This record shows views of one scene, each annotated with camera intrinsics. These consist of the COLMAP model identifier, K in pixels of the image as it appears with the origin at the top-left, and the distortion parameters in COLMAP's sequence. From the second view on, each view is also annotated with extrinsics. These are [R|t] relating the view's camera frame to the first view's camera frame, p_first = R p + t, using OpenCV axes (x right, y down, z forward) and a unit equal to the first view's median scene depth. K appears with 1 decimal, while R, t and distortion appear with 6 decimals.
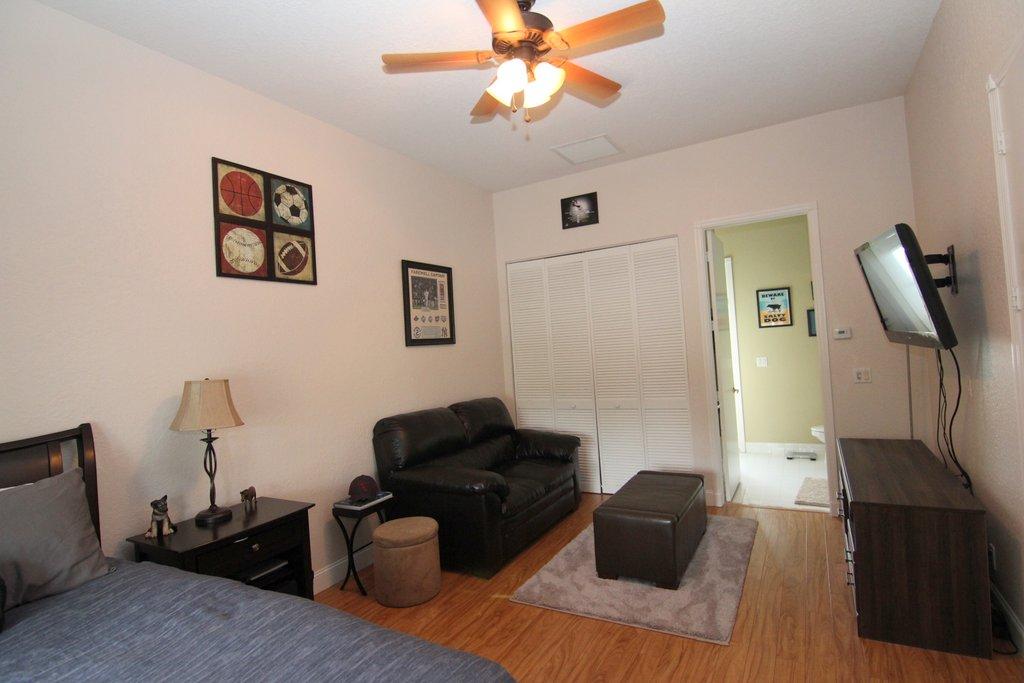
lens RADIAL K [[528.2, 0, 511.8], [0, 528.2, 340.8], [0, 0, 1]] dist [-0.003755, 0.000019]
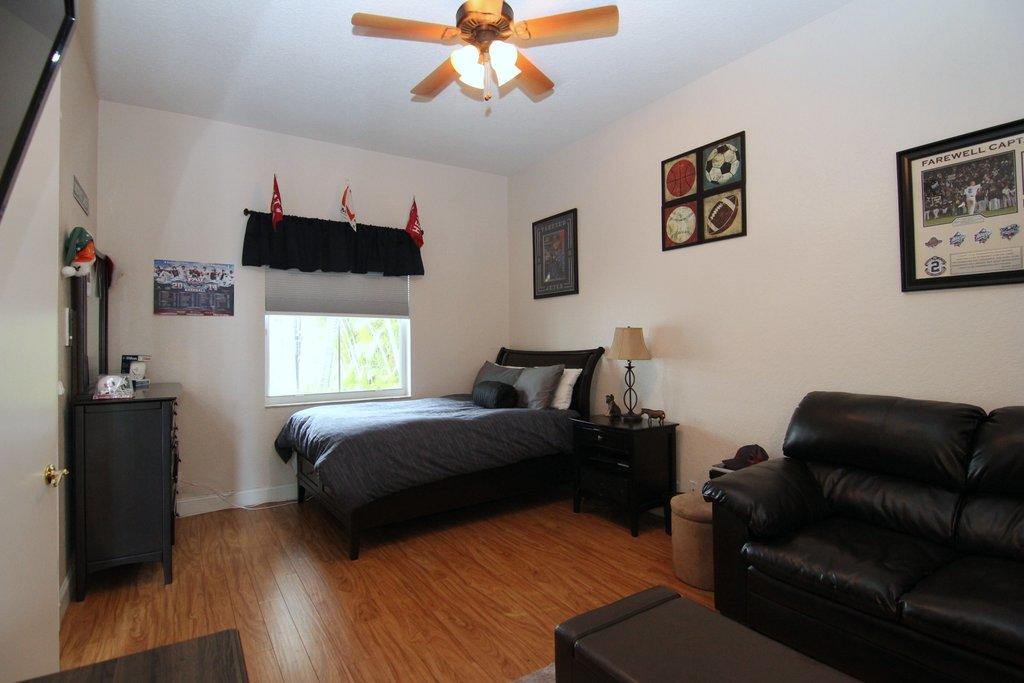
lens RADIAL K [[528.2, 0, 515.2], [0, 528.2, 336.5], [0, 0, 1]] dist [-0.003755, 0.000019]
pose [[-0.457742, 0.067946, -0.886485, 0.706383], [0.059682, 0.997175, 0.045613, 0.009417], [0.887080, -0.032028, -0.460504, 1.094915]]
